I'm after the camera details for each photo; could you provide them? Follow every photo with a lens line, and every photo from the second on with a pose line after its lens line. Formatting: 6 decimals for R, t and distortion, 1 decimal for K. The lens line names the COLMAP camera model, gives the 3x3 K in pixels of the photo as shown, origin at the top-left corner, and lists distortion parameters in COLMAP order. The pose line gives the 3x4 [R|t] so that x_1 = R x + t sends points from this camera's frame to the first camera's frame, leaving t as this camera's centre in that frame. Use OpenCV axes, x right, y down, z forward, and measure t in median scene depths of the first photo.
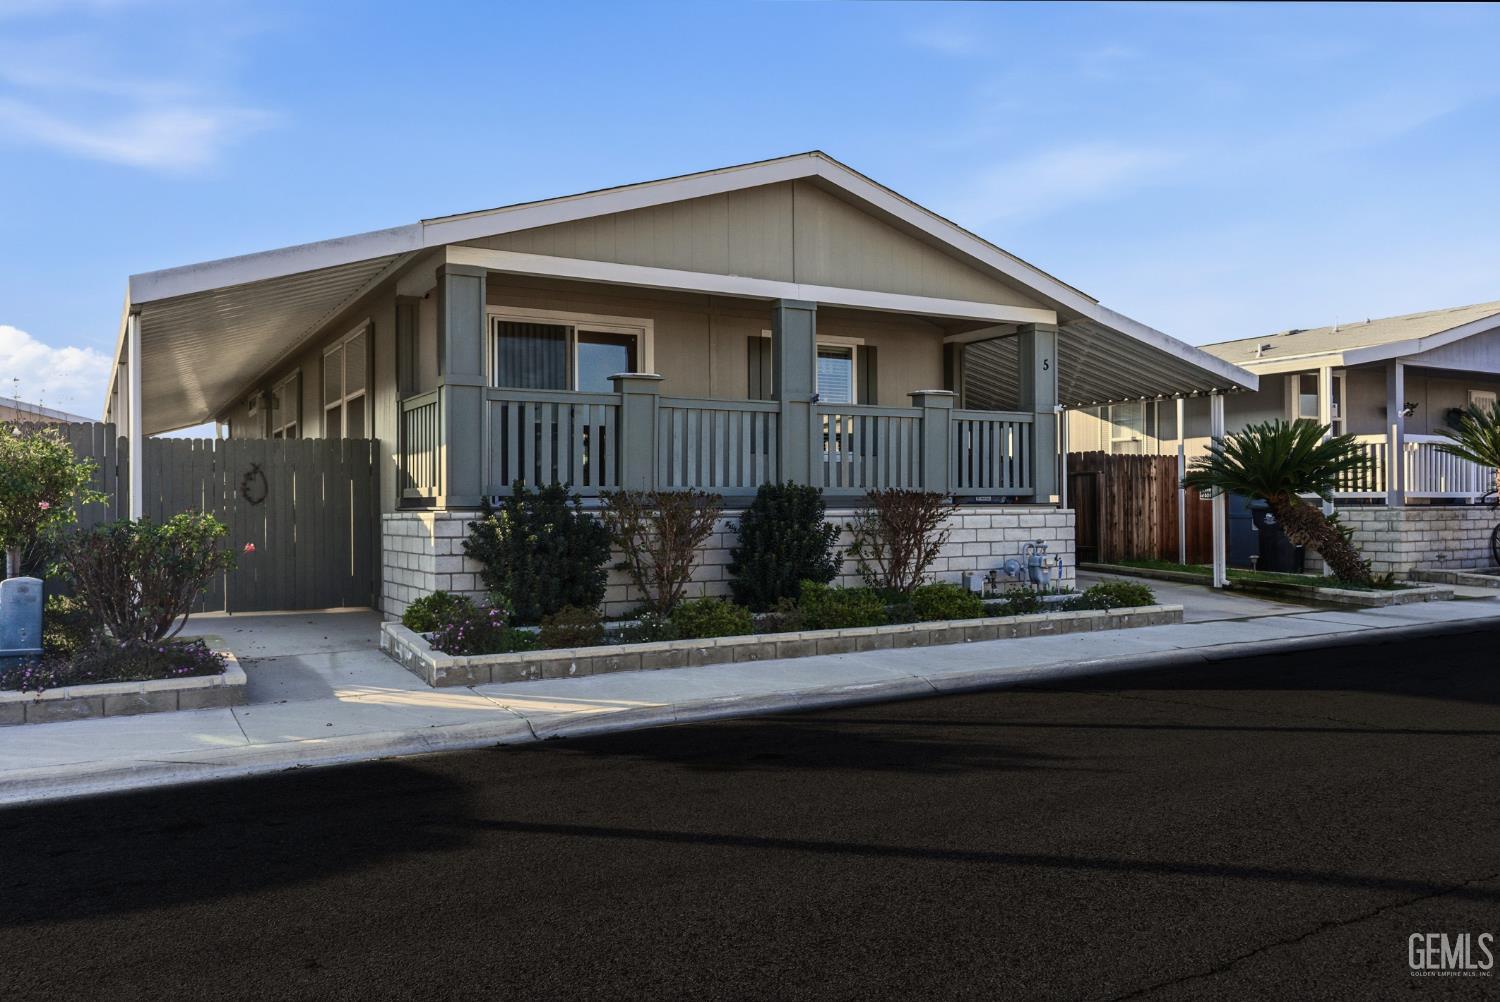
lens RADIAL K [[1123.2, 0, 743.5], [0, 1123.2, 497.4], [0, 0, 1]] dist [-0.010492, 0.003657]
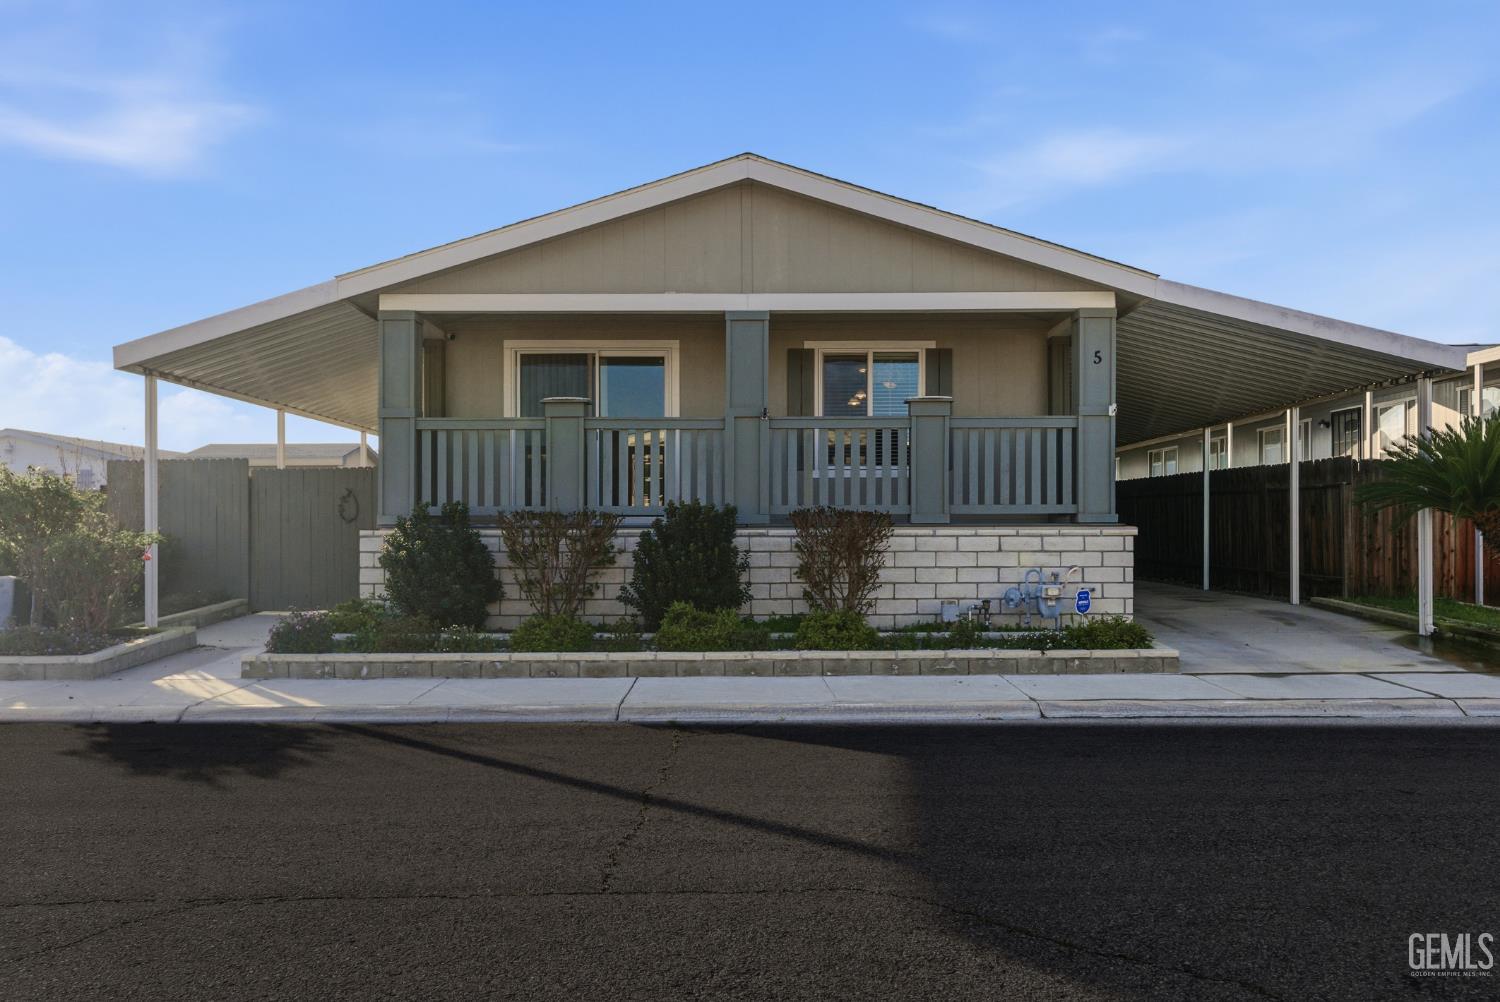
lens RADIAL K [[1123.2, 0, 663.6], [0, 1123.2, 532.7], [0, 0, 1]] dist [-0.010492, 0.003657]
pose [[0.872686, 0.006591, -0.488237, 0.454800], [0.001353, 0.999872, 0.015916, -0.001367], [0.488280, -0.014550, 0.872566, 0.124917]]
